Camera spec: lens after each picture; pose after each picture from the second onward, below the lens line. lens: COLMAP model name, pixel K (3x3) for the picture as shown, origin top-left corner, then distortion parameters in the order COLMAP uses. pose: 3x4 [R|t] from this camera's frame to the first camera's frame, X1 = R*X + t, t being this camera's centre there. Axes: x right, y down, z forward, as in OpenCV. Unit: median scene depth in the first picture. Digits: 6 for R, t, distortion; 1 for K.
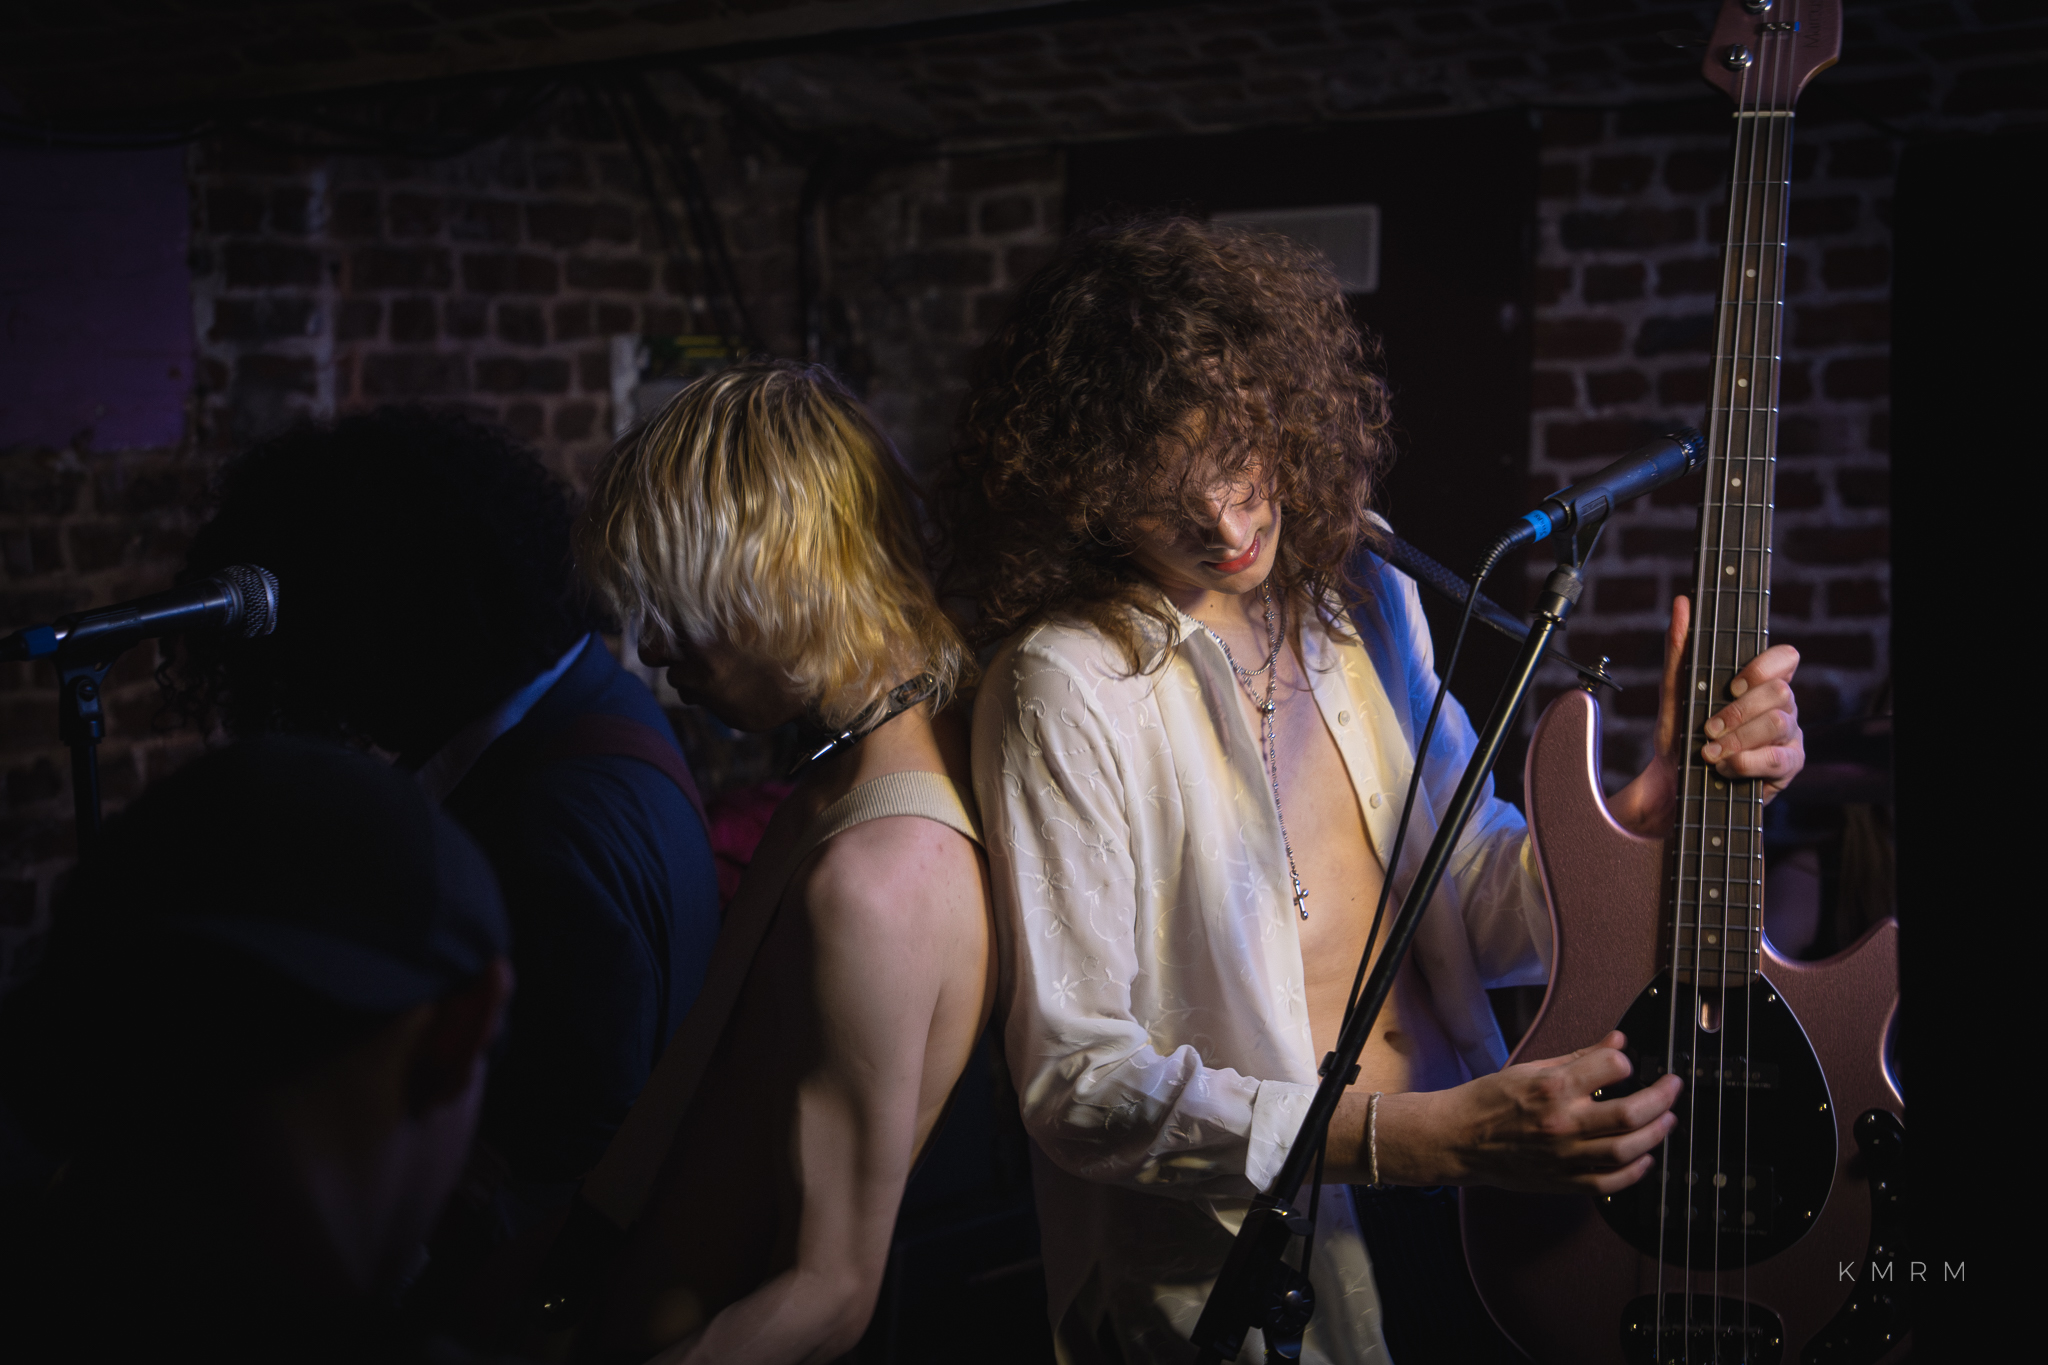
lens RADIAL K [[4431.7, 0, 1024.0], [0, 4431.7, 682.5], [0, 0, 1]] dist [0.552134, 2.301661]
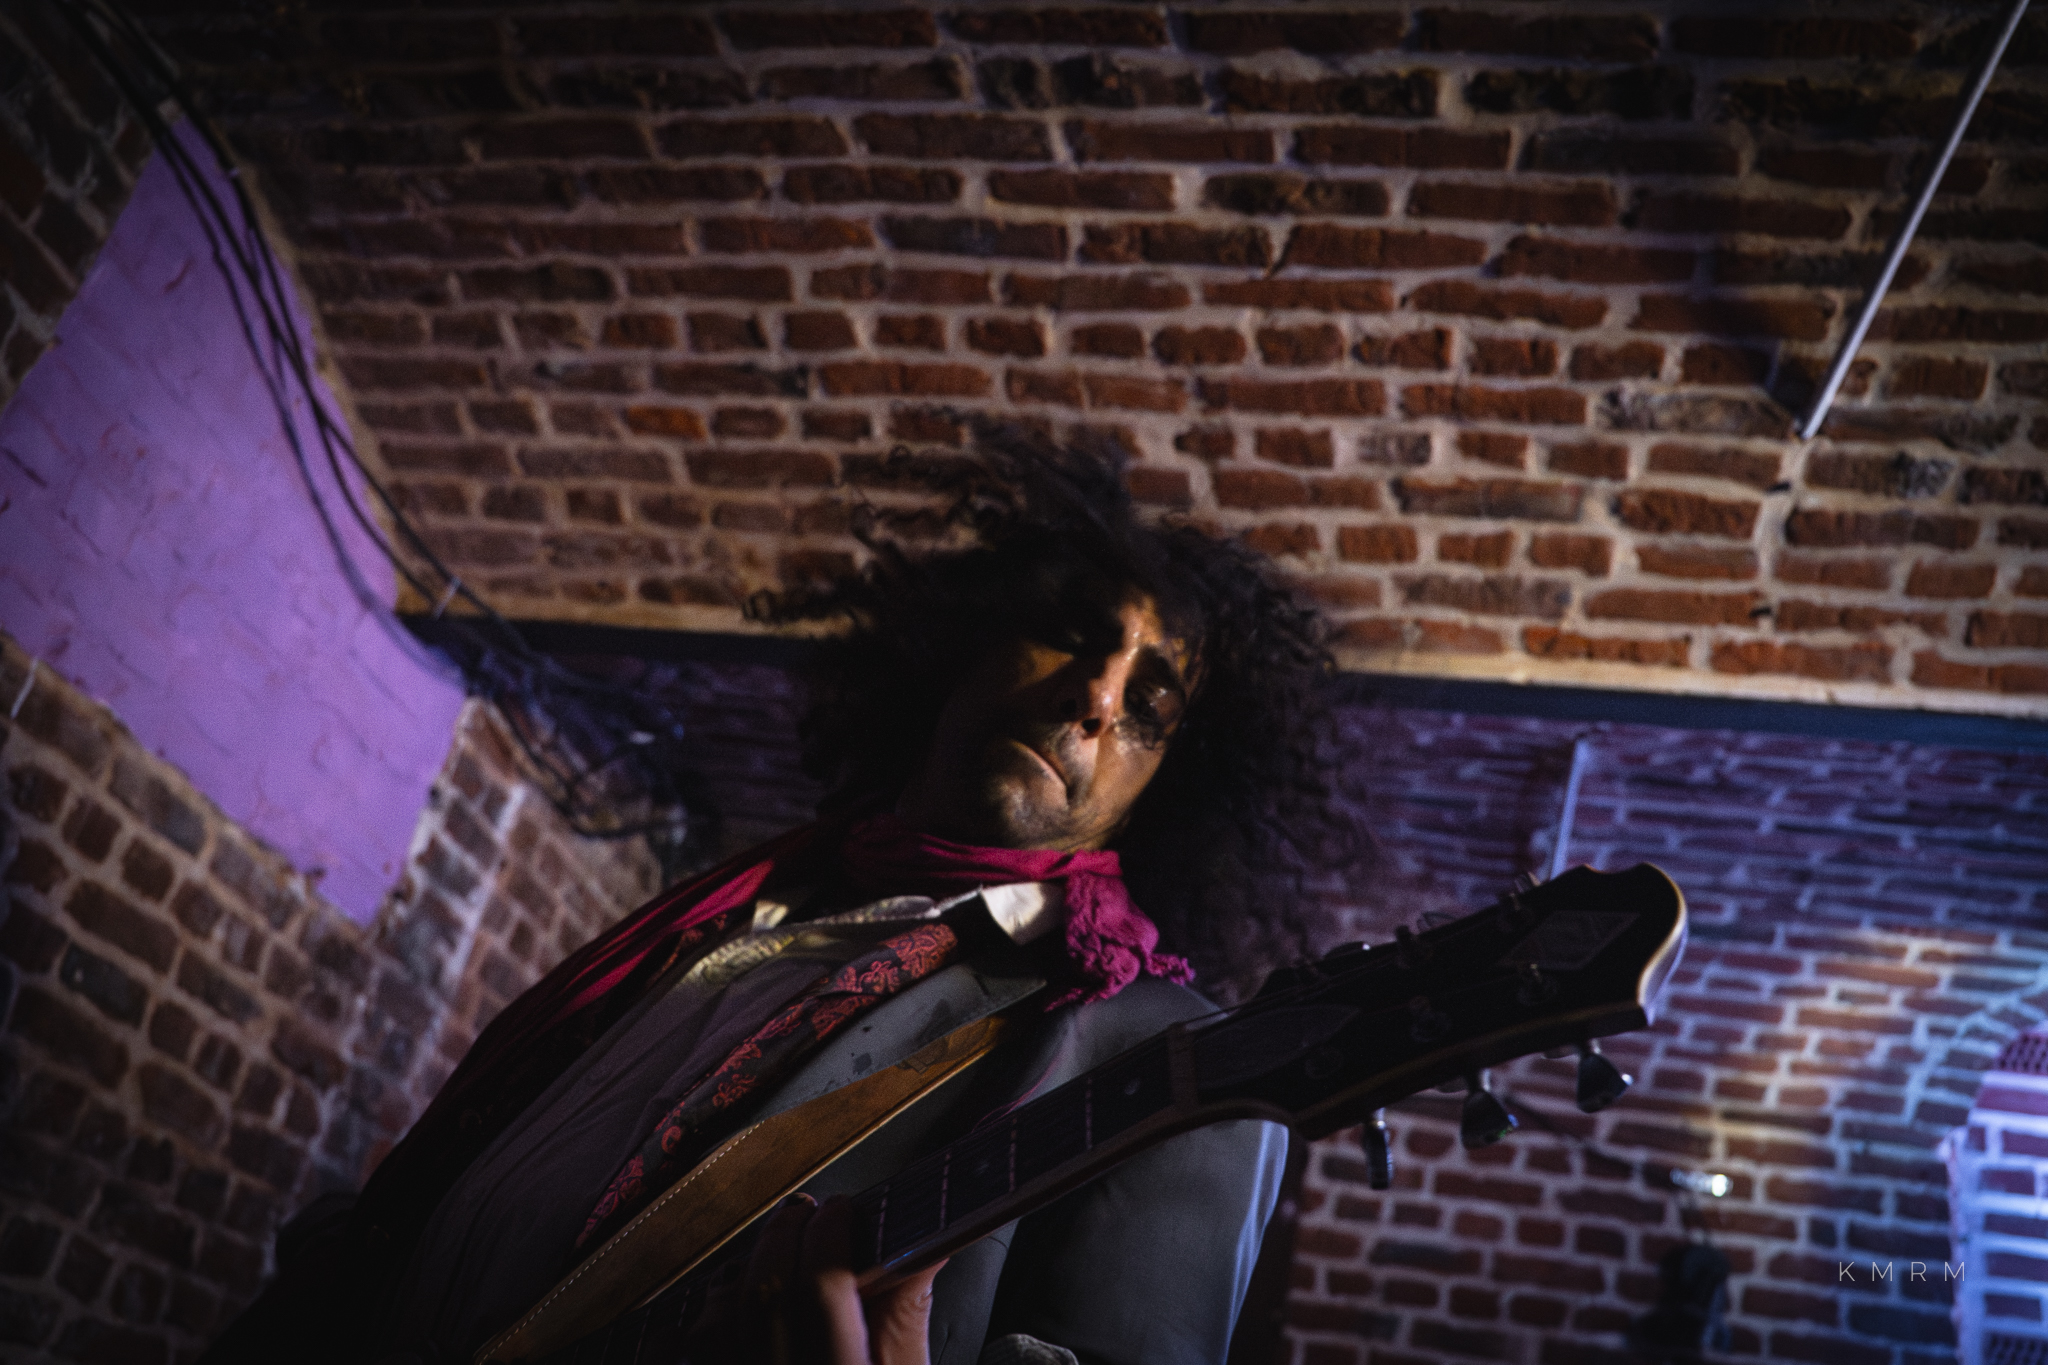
lens RADIAL K [[1909.4, 0, 1024.0], [0, 1909.4, 682.5], [0, 0, 1]] dist [-0.156129, 0.160660]
pose [[0.886233, 0.371864, 0.276241, -0.178914], [-0.185519, 0.831323, -0.523913, 0.098169], [-0.424470, 0.413061, 0.805733, 0.505846]]
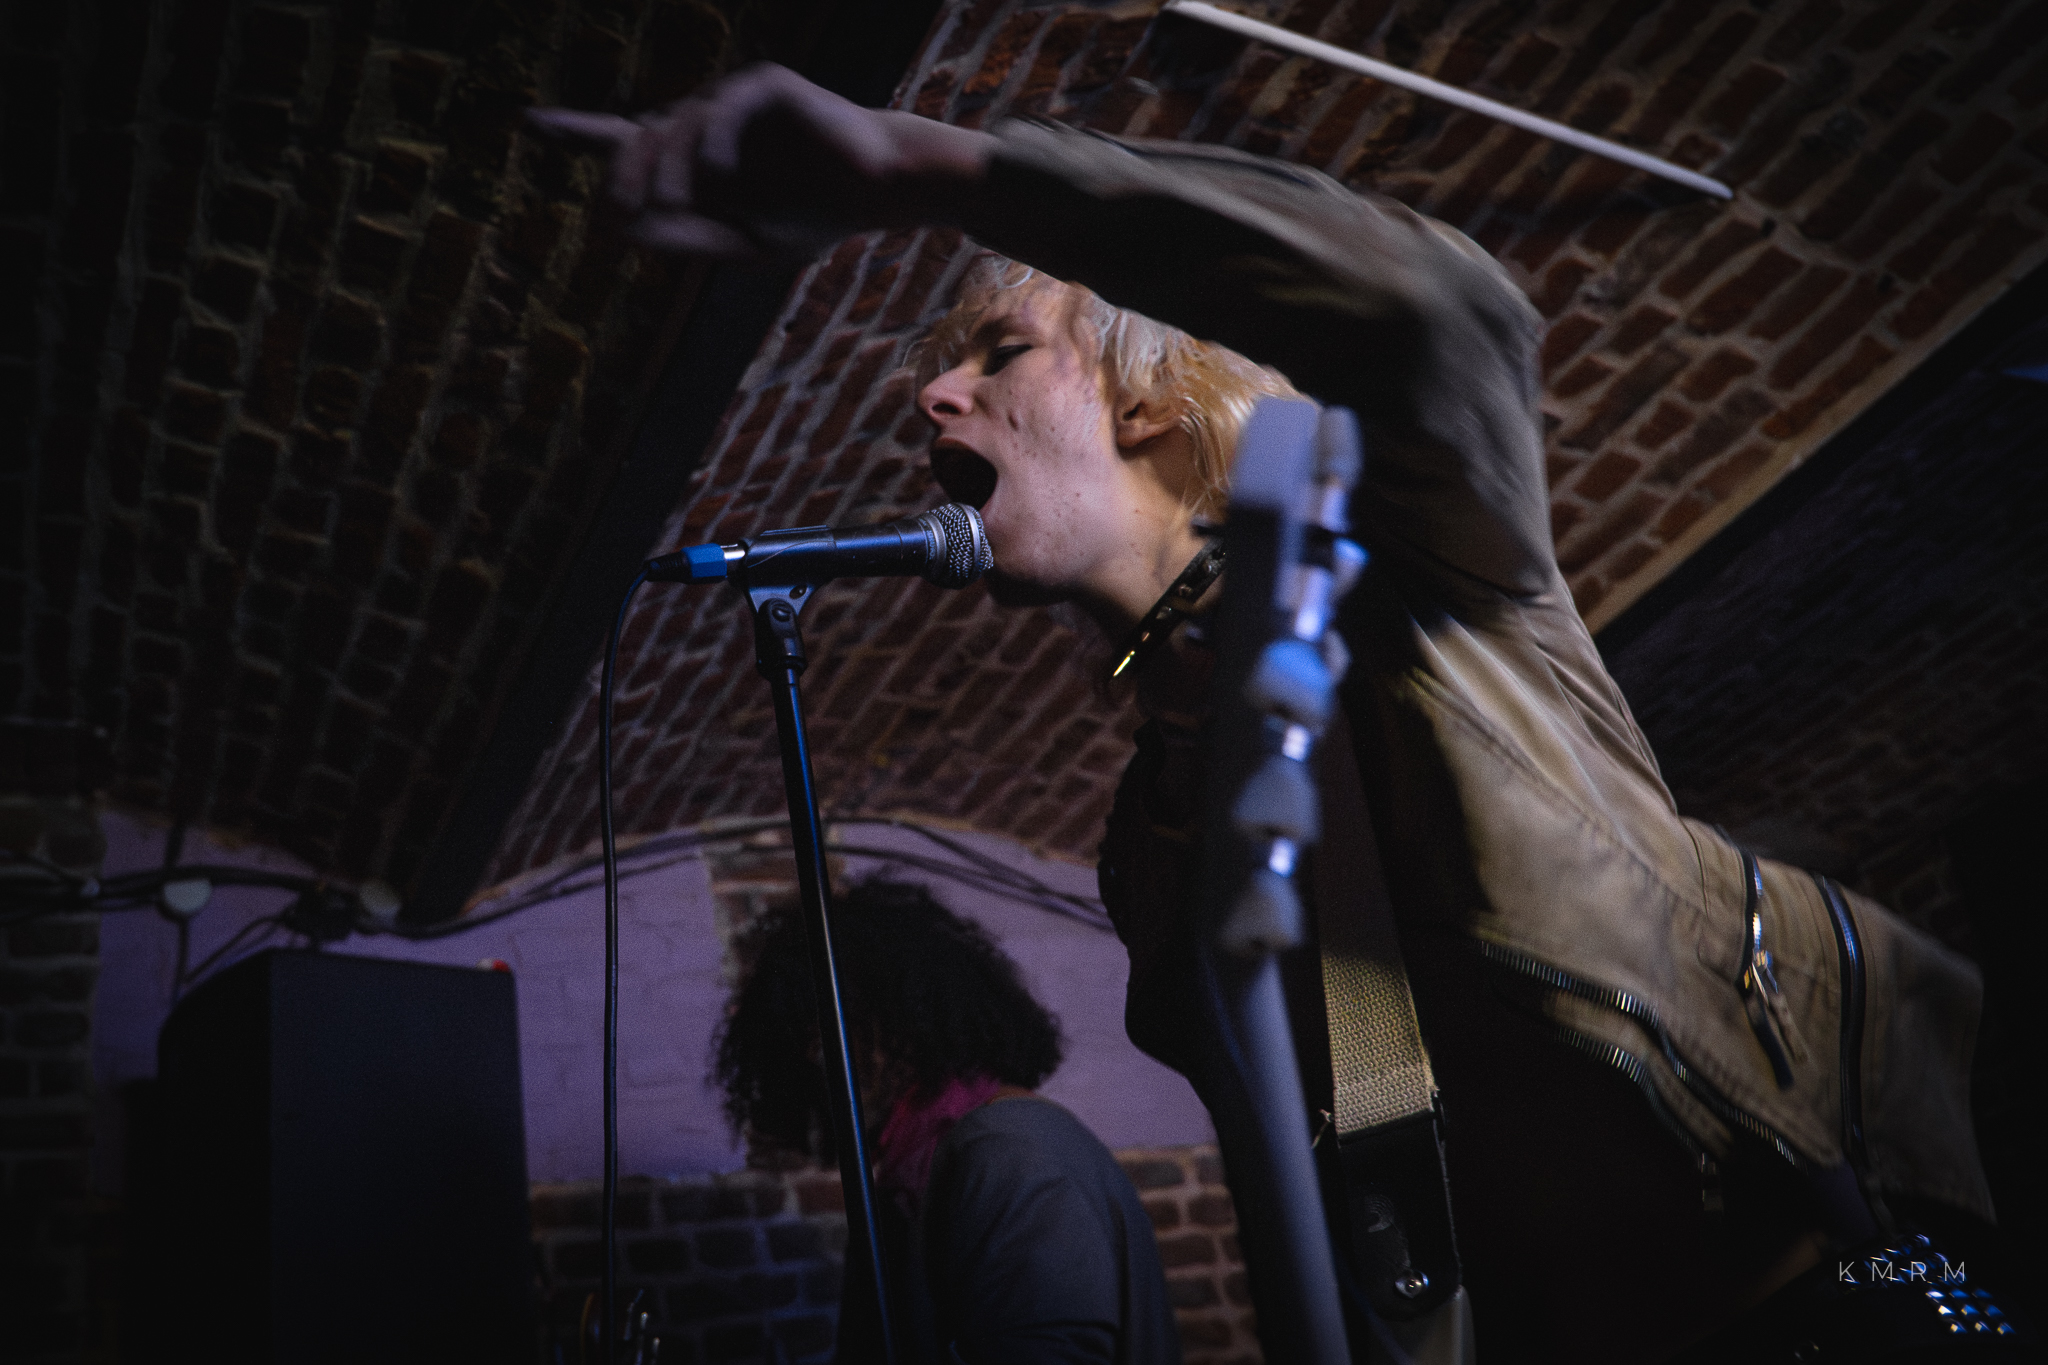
lens RADIAL K [[1915.7, 0, 864.9], [0, 1915.7, 569.7], [0, 0, 1]] dist [-0.188989, 0.108444]
pose [[0.821092, -0.363046, -0.440460, 0.011967], [0.084139, 0.840213, -0.535690, 0.096518], [0.564560, 0.402791, 0.720439, 0.378335]]
